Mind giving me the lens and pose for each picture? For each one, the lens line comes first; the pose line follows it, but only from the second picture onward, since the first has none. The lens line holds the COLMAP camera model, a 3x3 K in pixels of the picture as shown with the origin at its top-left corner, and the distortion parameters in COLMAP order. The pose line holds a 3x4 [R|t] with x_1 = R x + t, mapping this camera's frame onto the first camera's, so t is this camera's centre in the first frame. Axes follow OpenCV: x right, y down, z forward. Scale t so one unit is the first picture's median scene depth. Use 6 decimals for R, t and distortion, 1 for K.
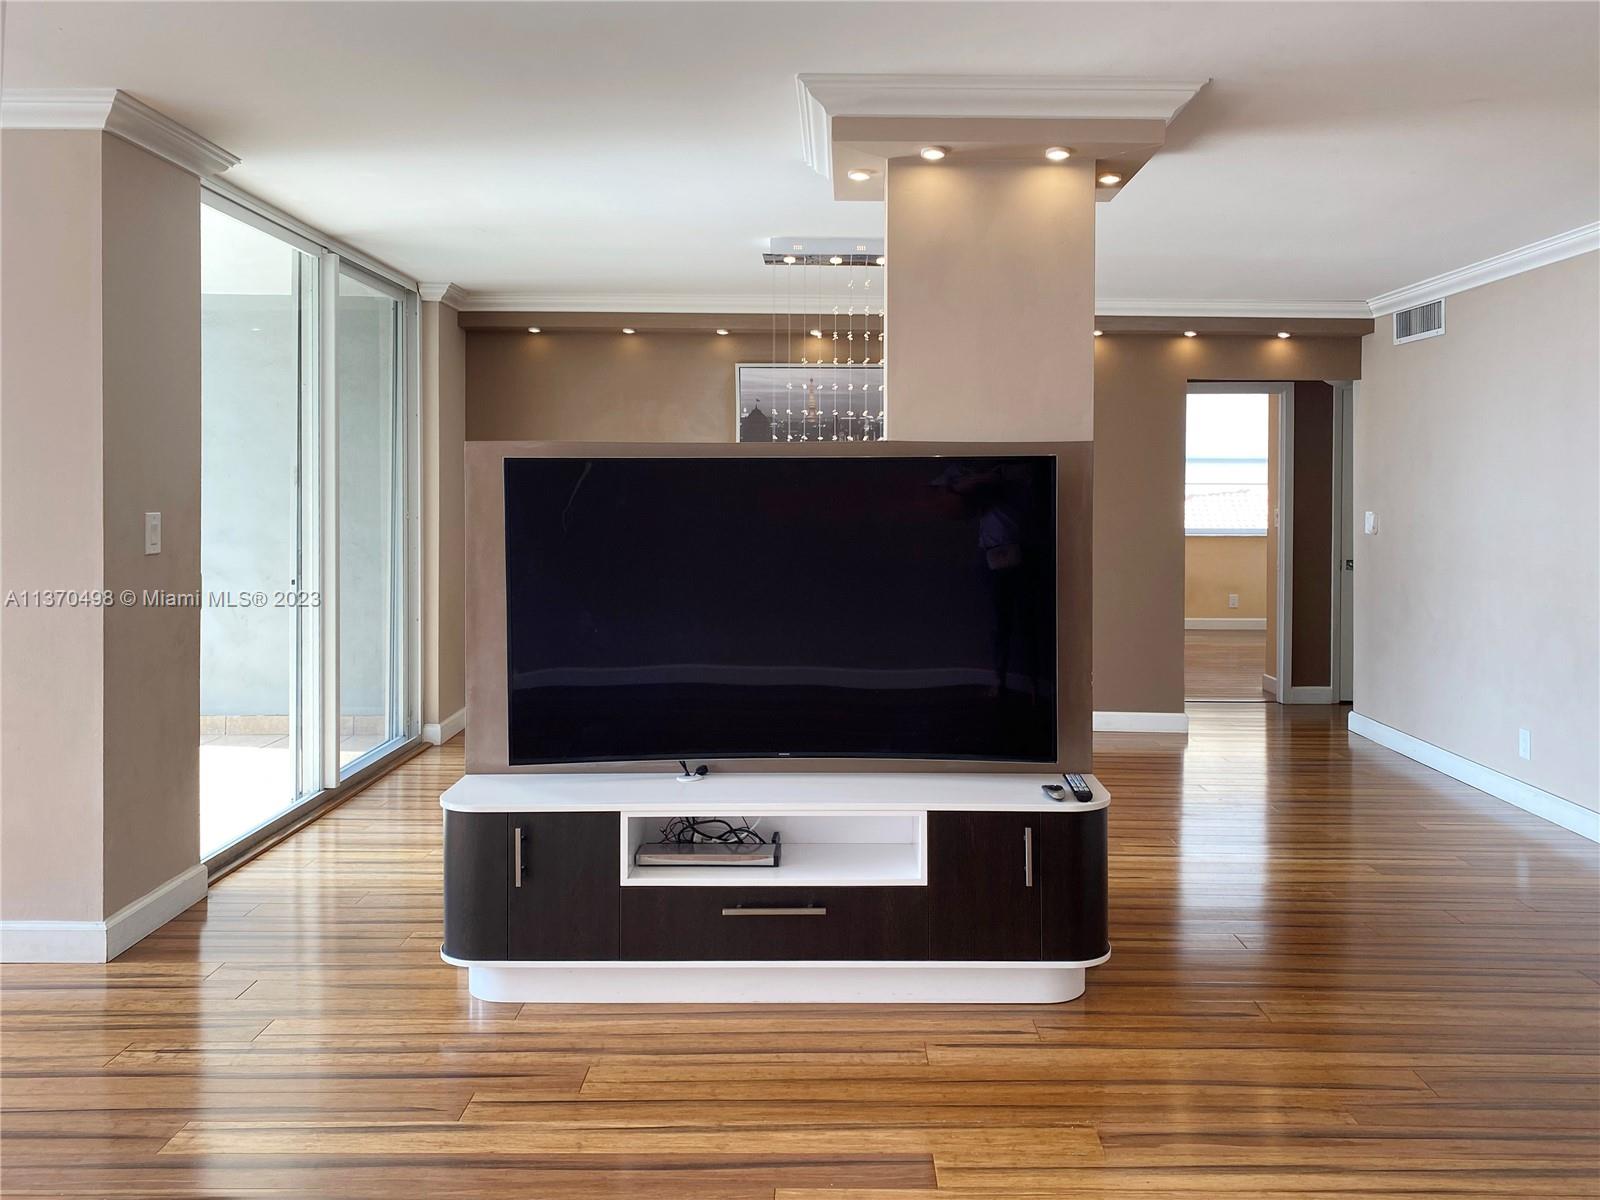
lens RADIAL K [[1257.0, 0, 795.2], [0, 1257.0, 496.4], [0, 0, 1]] dist [0.022215, -0.009369]
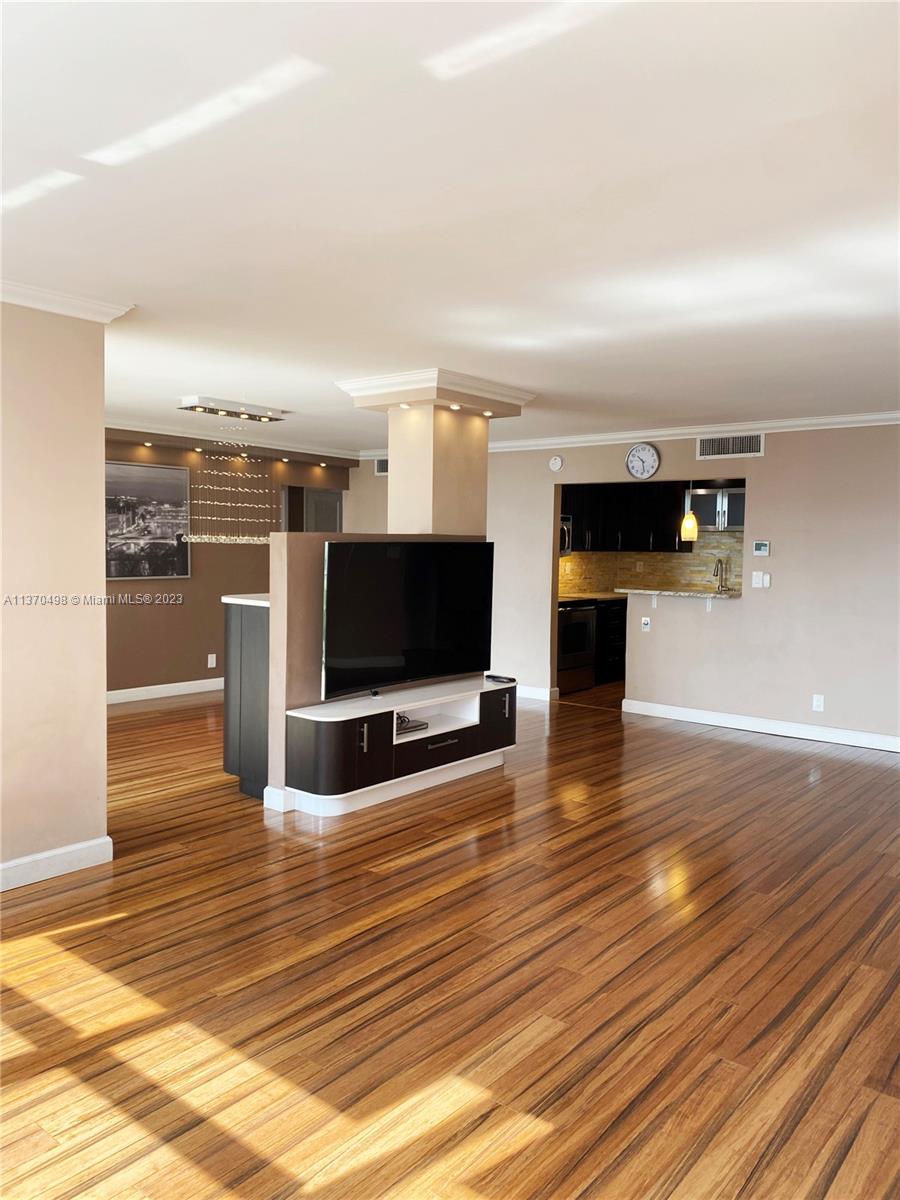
lens RADIAL K [[943.7, 0, 450.0], [0, 943.7, 600.0], [0, 0, 1]] dist [0.027724, -0.007646]
pose [[0.608954, -0.041748, 0.792106, -1.331657], [-0.013037, 0.997952, 0.062619, -0.036363], [-0.793099, -0.048459, 0.607163, -0.030510]]
